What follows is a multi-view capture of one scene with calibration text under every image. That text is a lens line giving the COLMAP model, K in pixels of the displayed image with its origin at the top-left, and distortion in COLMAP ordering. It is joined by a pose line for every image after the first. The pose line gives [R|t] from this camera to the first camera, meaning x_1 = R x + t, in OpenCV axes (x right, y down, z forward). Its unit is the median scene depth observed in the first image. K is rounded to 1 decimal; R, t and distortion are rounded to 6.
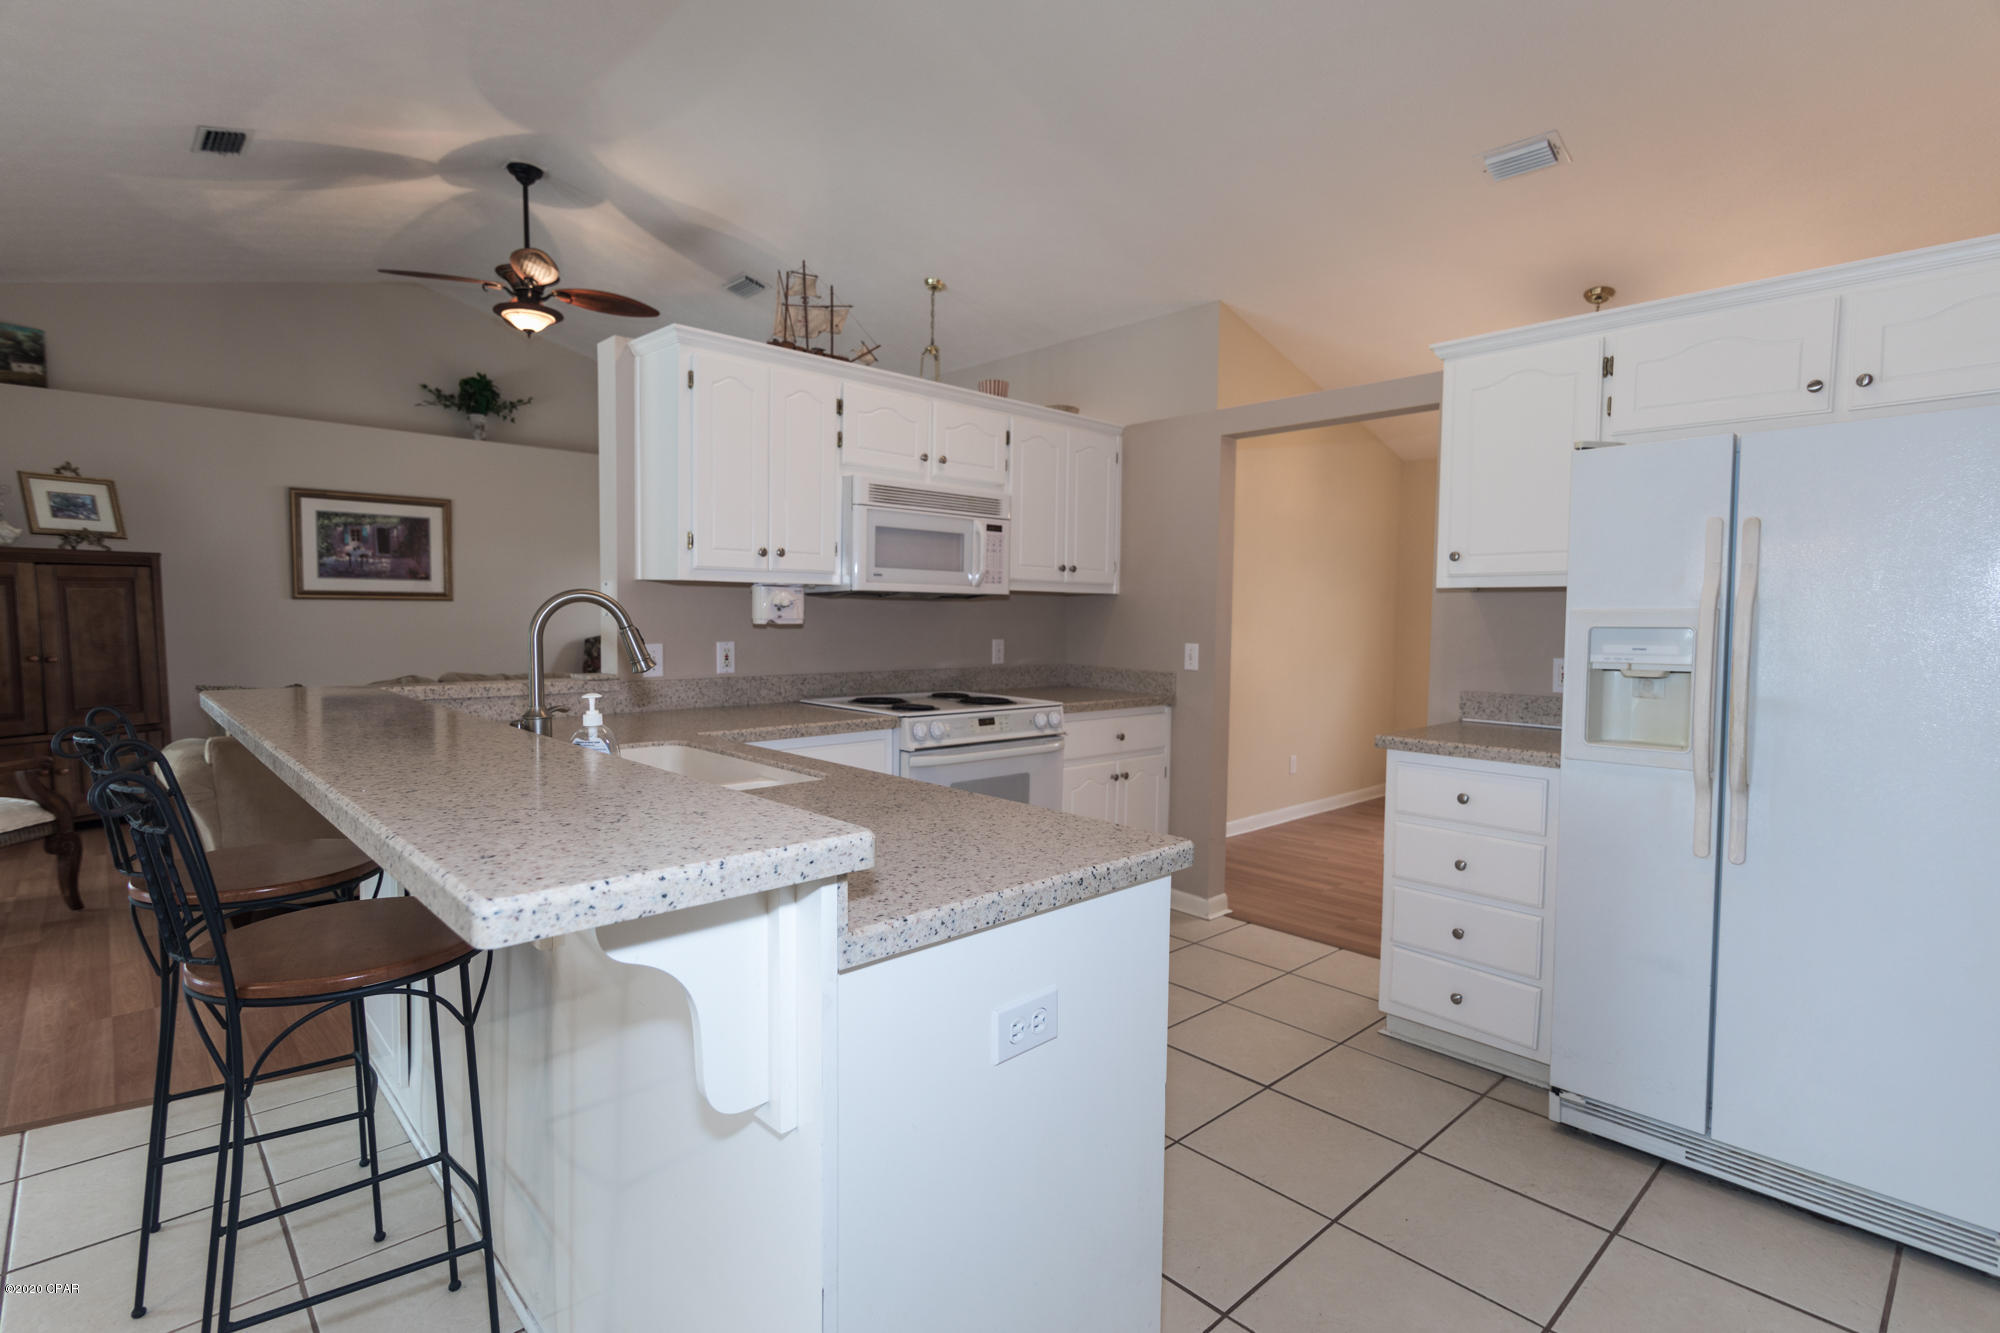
lens RADIAL K [[965.4, 0, 1009.2], [0, 965.4, 671.9], [0, 0, 1]] dist [-0.004835, 0.001835]
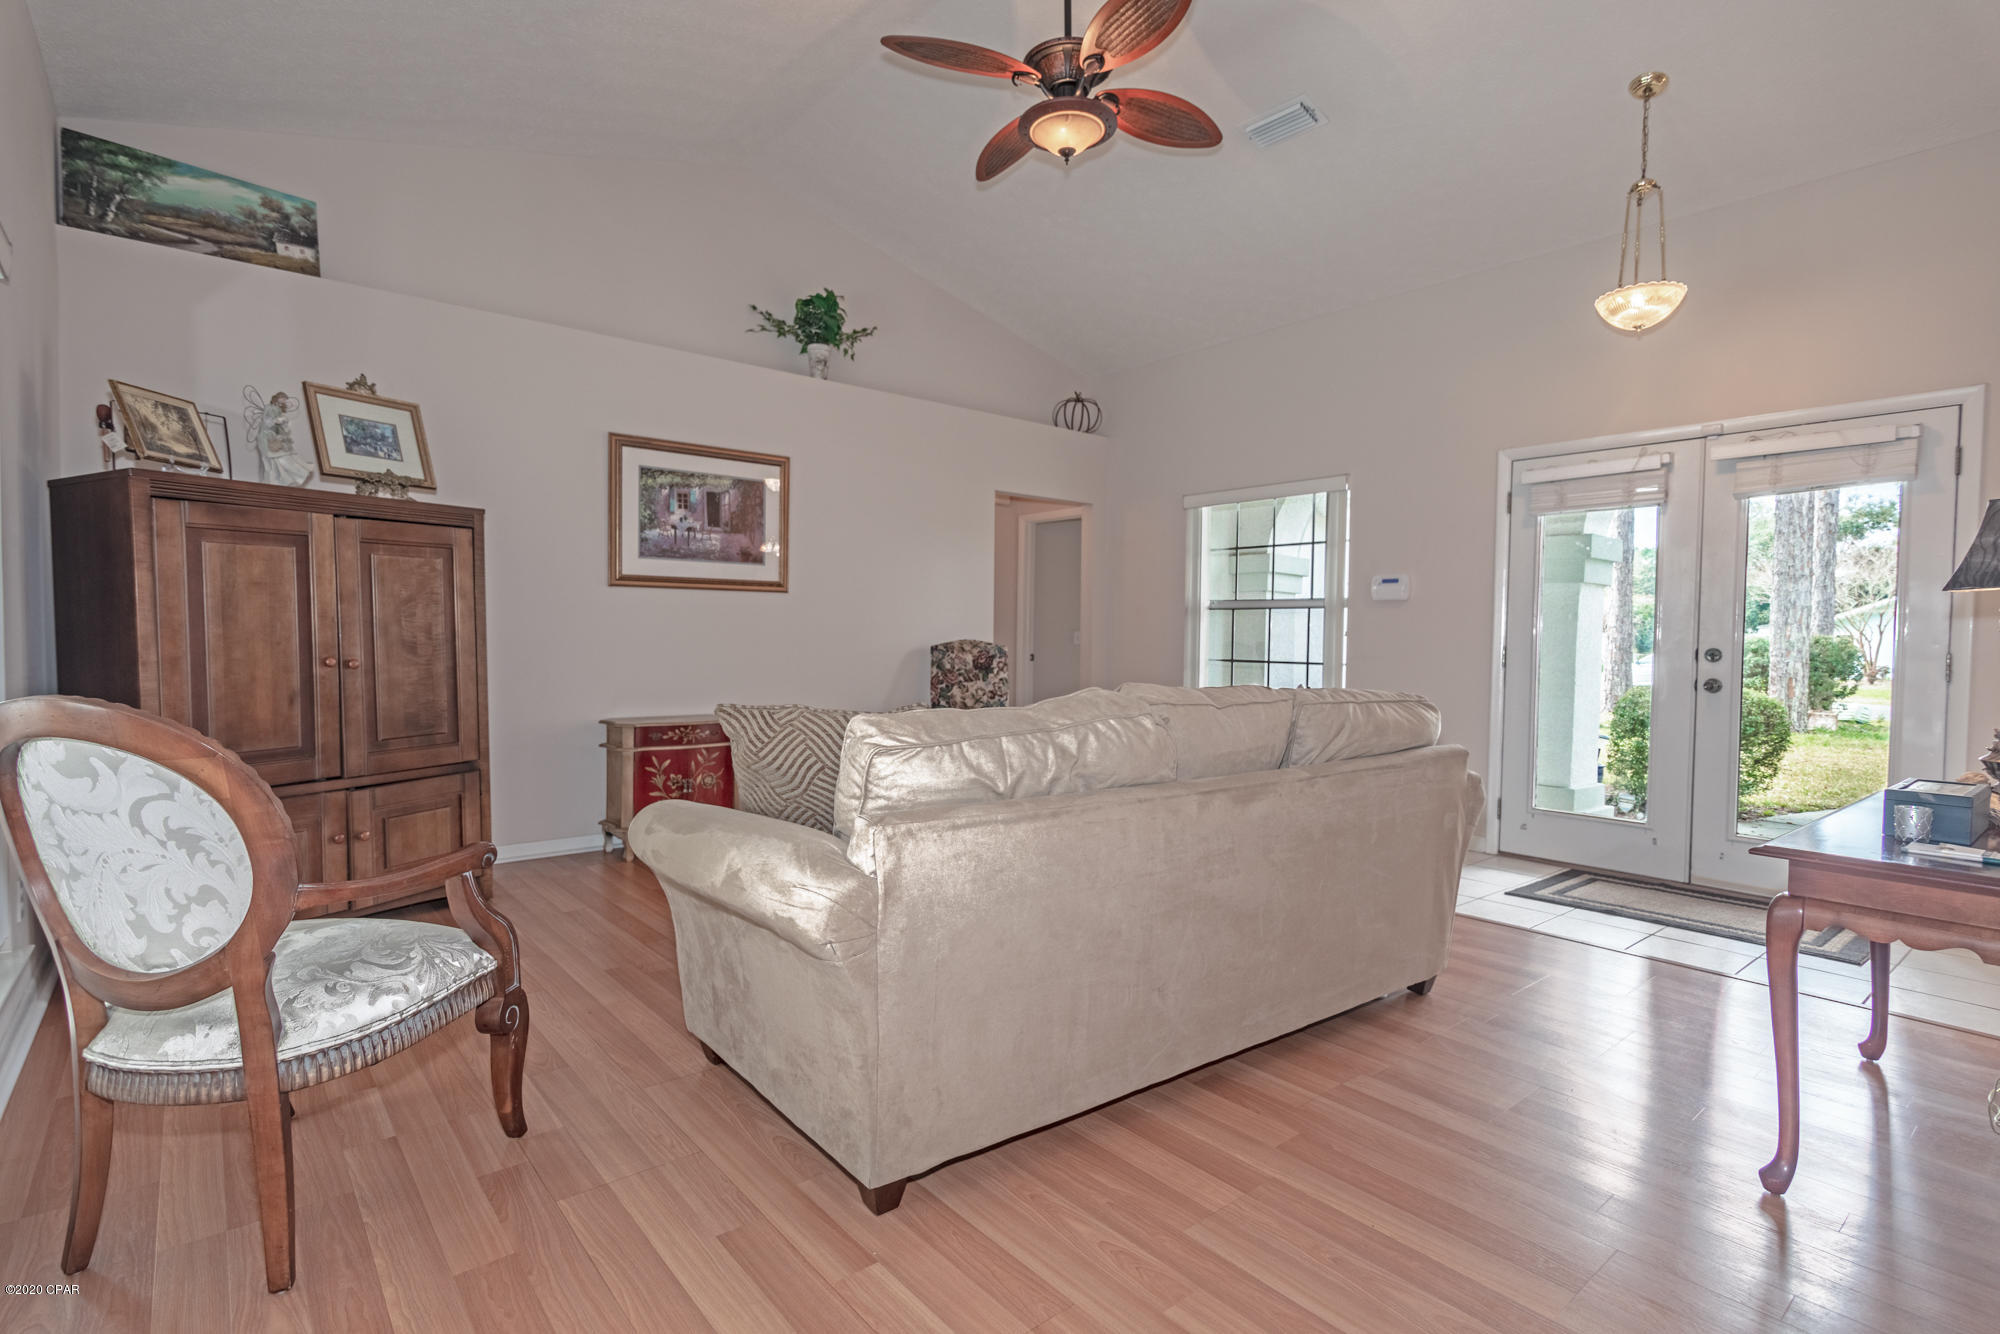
lens RADIAL K [[965.4, 0, 991.1], [0, 965.4, 672.4], [0, 0, 1]] dist [-0.004835, 0.001835]
pose [[0.997868, 0.002888, -0.065203, -0.465223], [-0.004505, 0.999685, -0.024670, 0.006177], [0.065111, 0.024912, 0.997567, 0.337601]]
